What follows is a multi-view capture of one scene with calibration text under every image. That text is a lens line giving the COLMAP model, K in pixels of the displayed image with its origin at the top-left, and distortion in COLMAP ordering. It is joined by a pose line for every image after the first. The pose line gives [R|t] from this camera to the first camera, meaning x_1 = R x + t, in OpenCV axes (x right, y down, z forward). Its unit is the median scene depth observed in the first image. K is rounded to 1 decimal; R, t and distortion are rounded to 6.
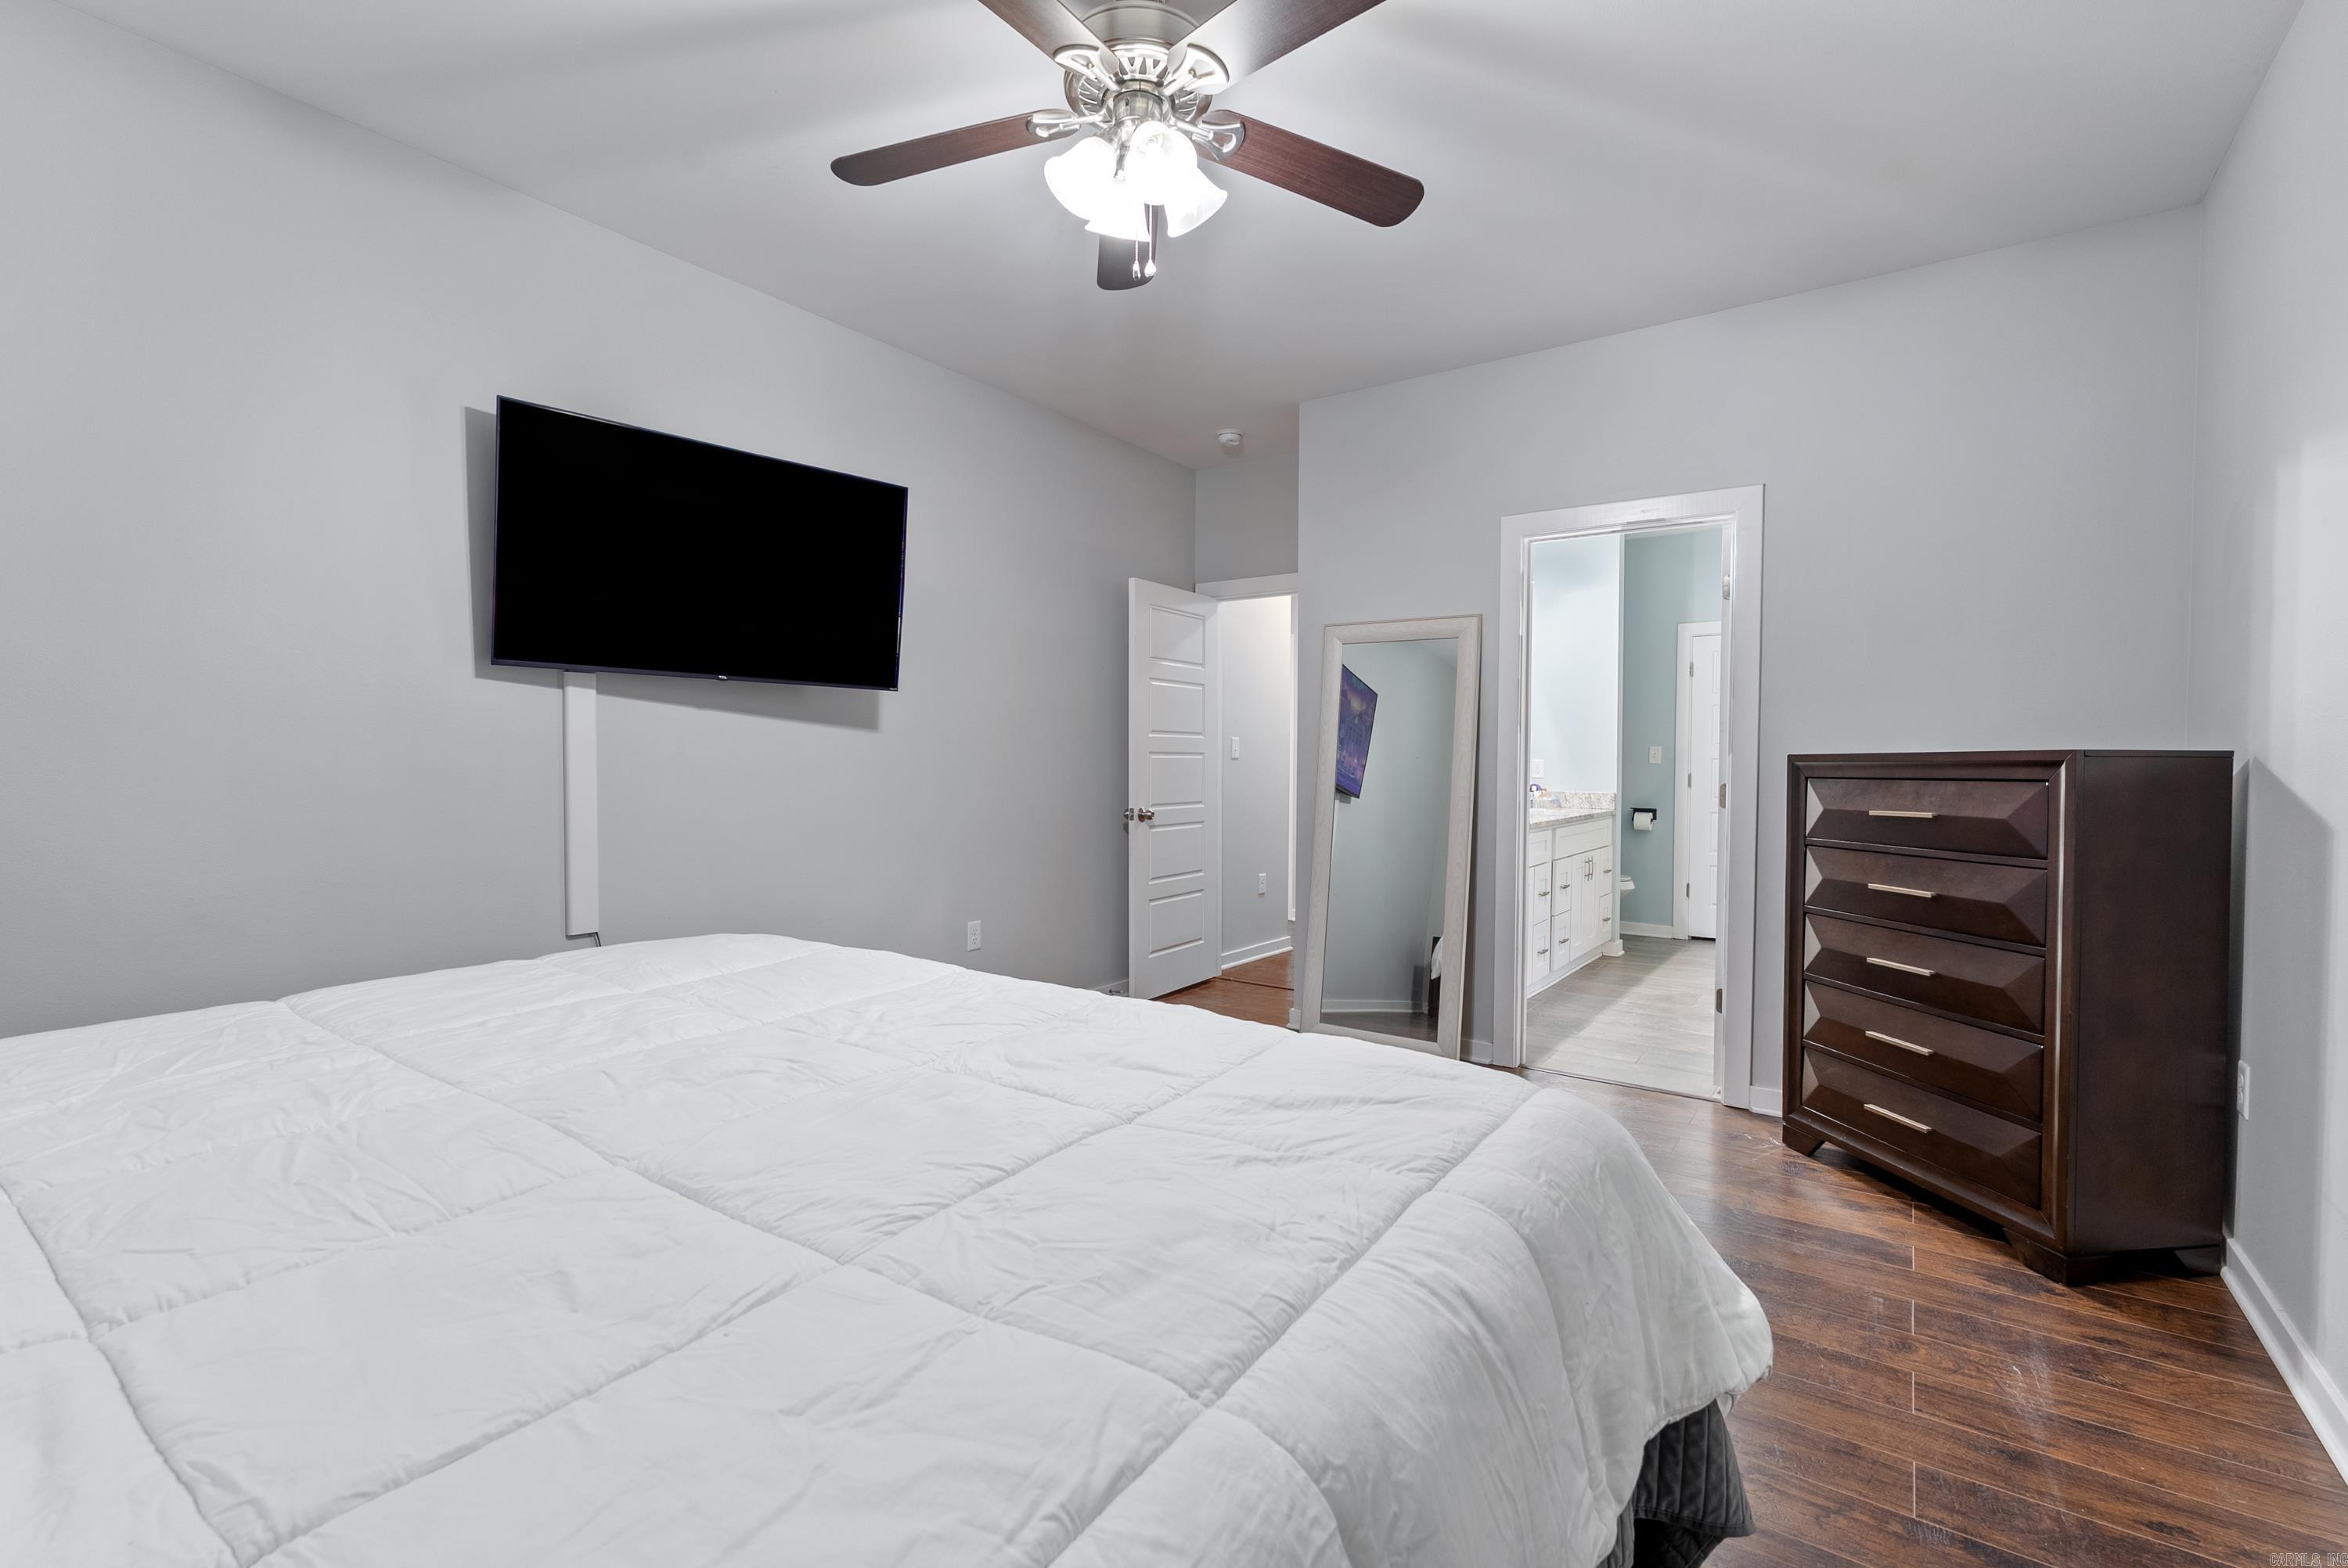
lens RADIAL K [[1046.5, 0, 1167.1], [0, 1046.5, 778.5], [0, 0, 1]] dist [0.000089, 0.000120]
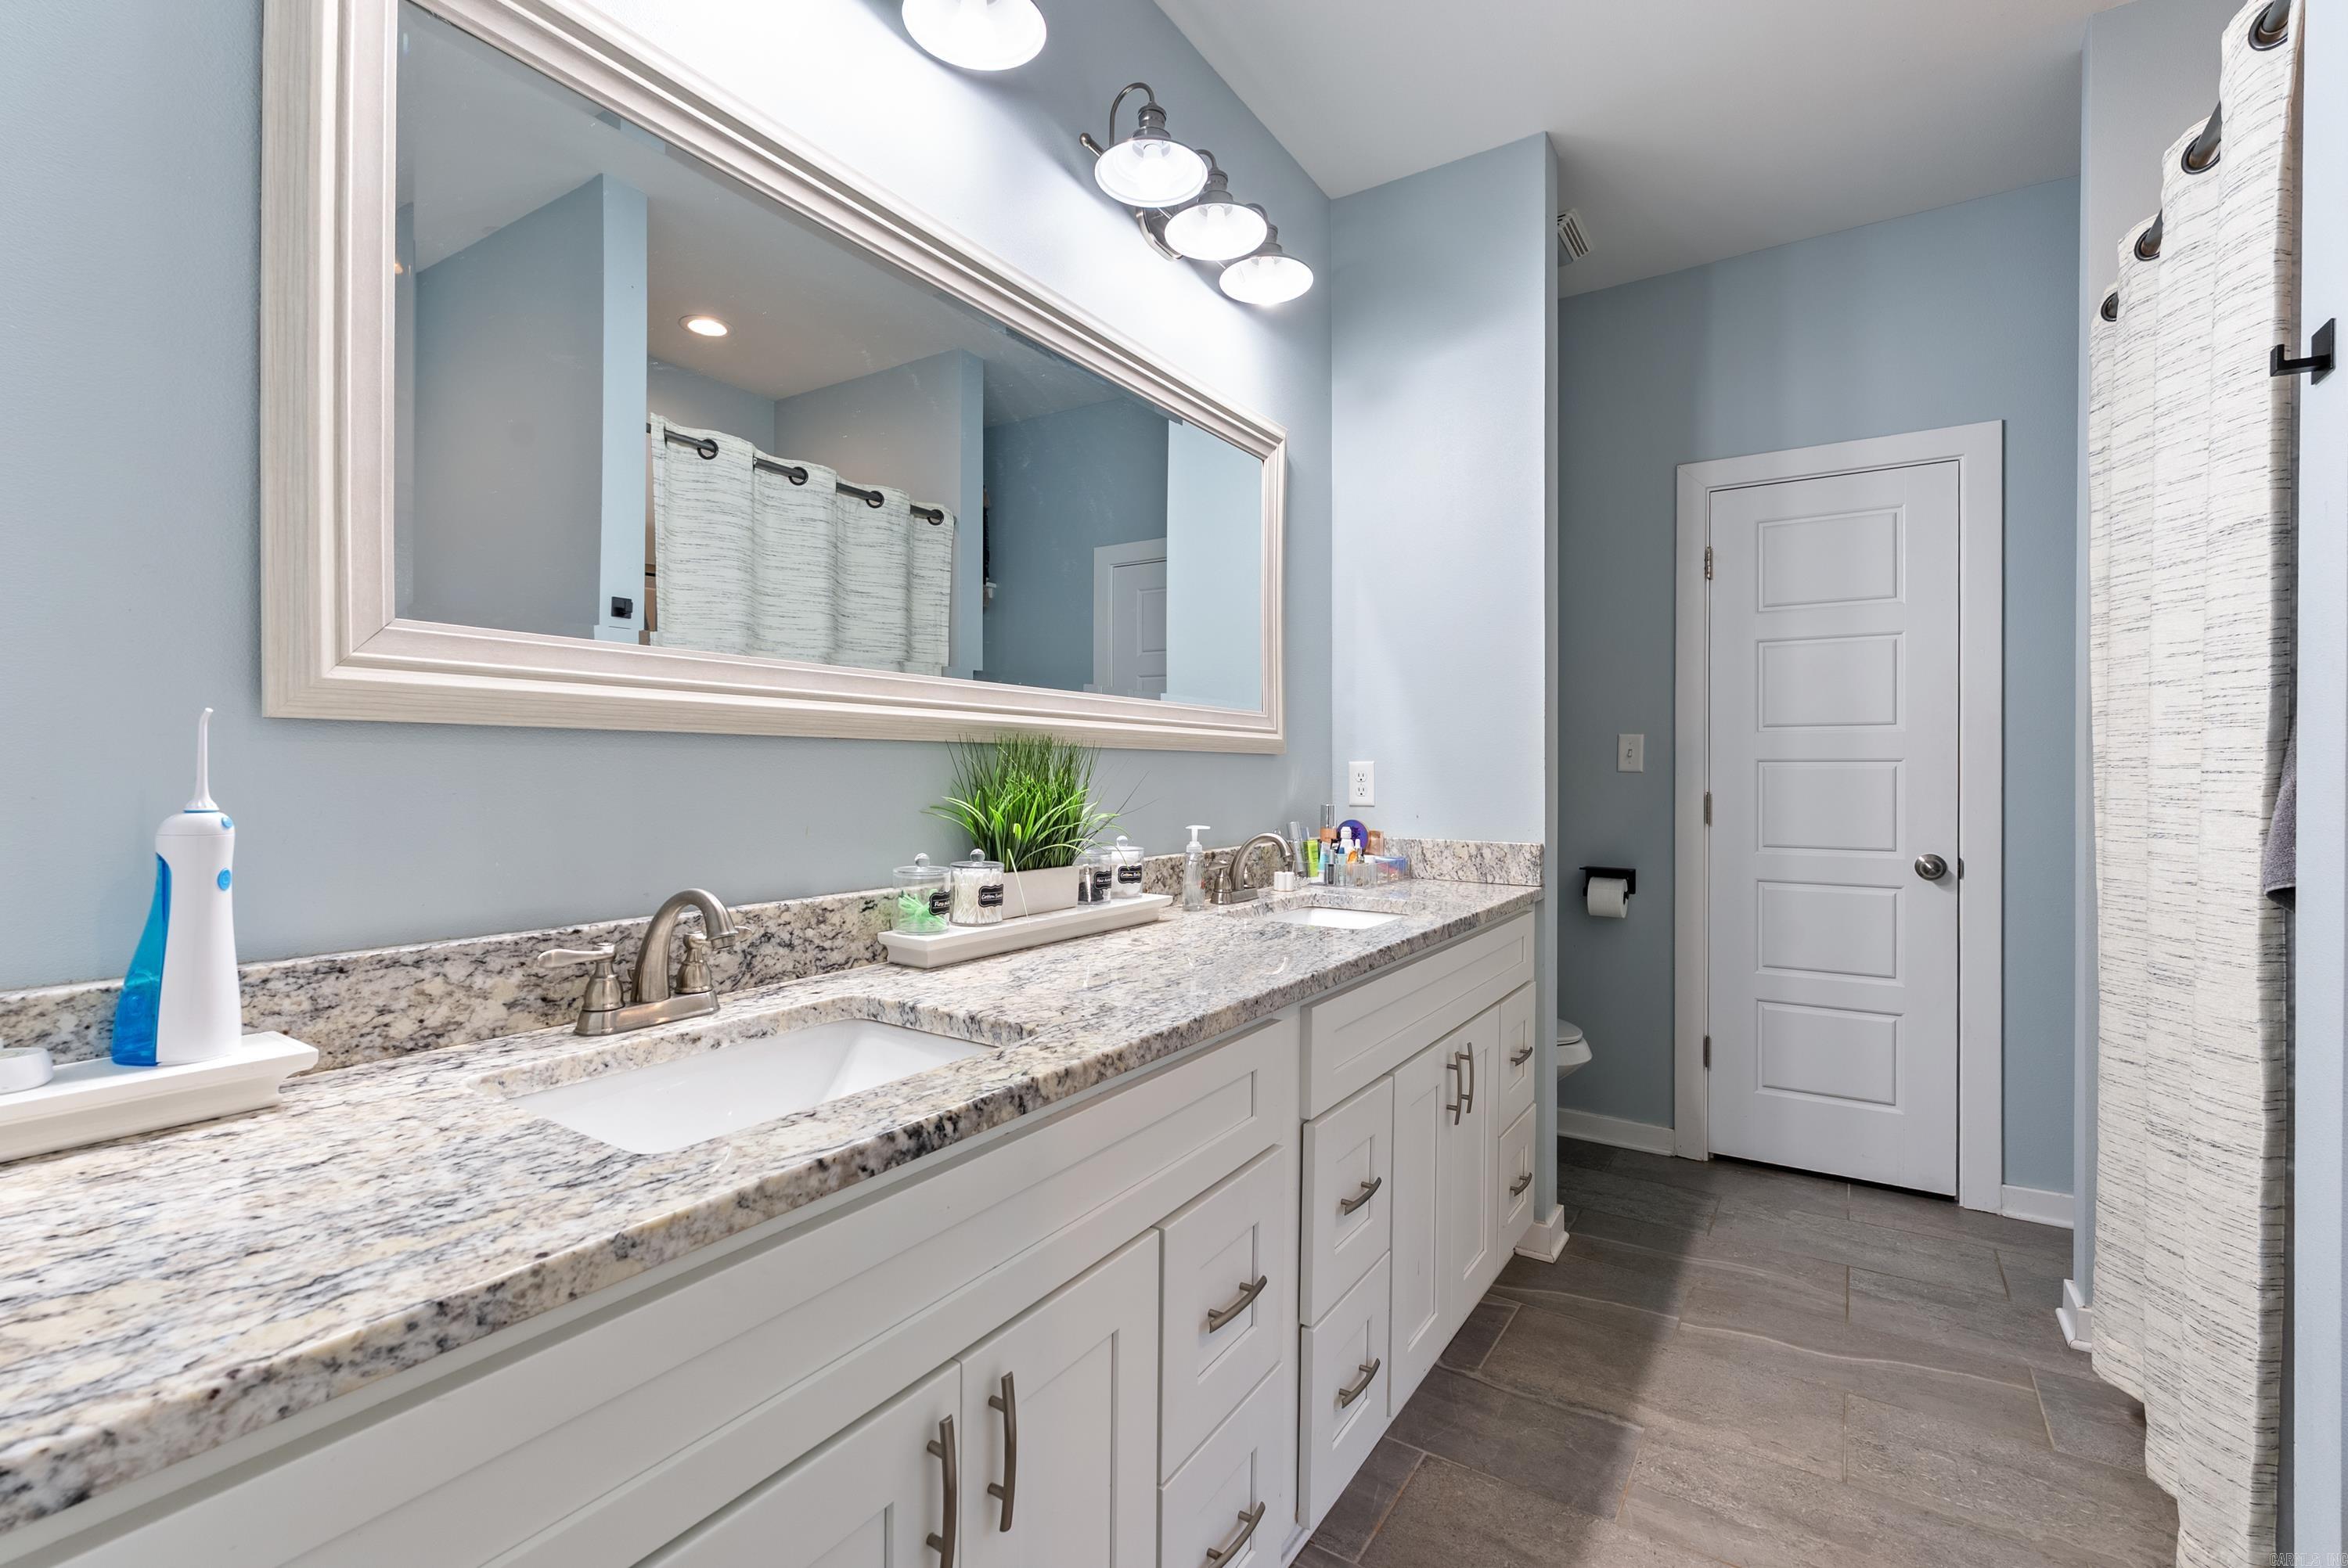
lens RADIAL K [[1046.5, 0, 1176.9], [0, 1046.5, 779.3], [0, 0, 1]] dist [0.000089, 0.000120]
pose [[0.998705, -0.005577, 0.050568, 0.253780], [0.006199, 0.999907, -0.012139, -0.006569], [-0.050496, 0.012437, 0.998647, 0.573737]]
